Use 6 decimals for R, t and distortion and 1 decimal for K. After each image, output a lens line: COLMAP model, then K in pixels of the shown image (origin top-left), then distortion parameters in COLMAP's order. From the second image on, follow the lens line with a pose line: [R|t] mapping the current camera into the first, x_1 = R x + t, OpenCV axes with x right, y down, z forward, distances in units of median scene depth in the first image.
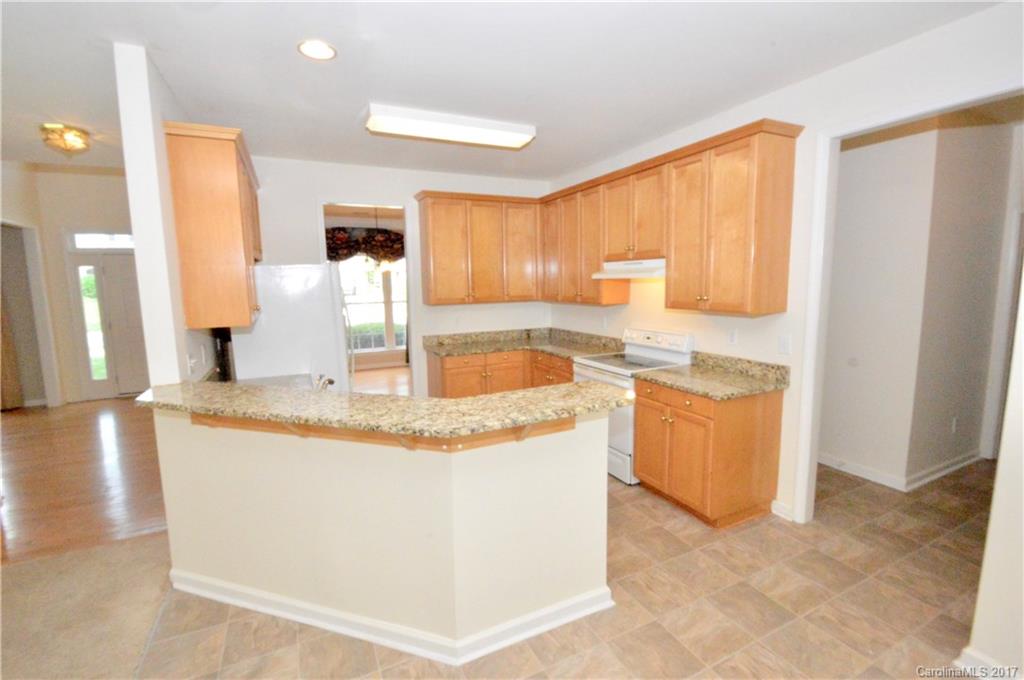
lens RADIAL K [[455.9, 0, 517.2], [0, 455.9, 336.9], [0, 0, 1]] dist [-0.016978, 0.000369]
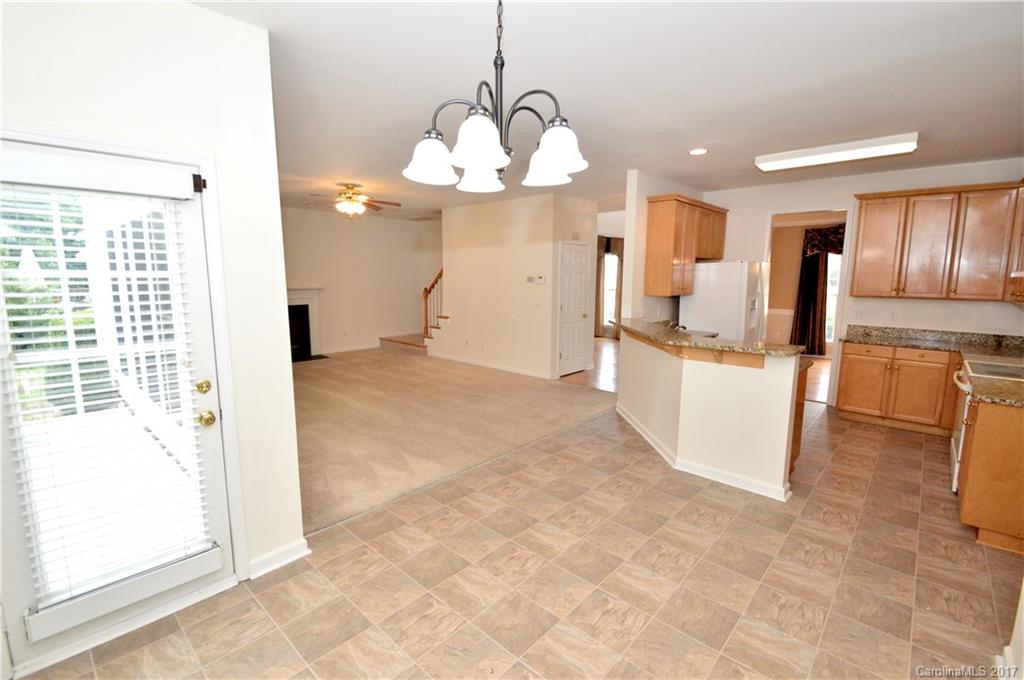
lens RADIAL K [[455.9, 0, 517.4], [0, 455.9, 336.8], [0, 0, 1]] dist [-0.016978, 0.000369]
pose [[0.381958, 0.146527, -0.912490, 0.836283], [-0.126607, 0.986338, 0.105389, 0.022531], [0.915466, 0.075274, 0.395292, -0.287995]]
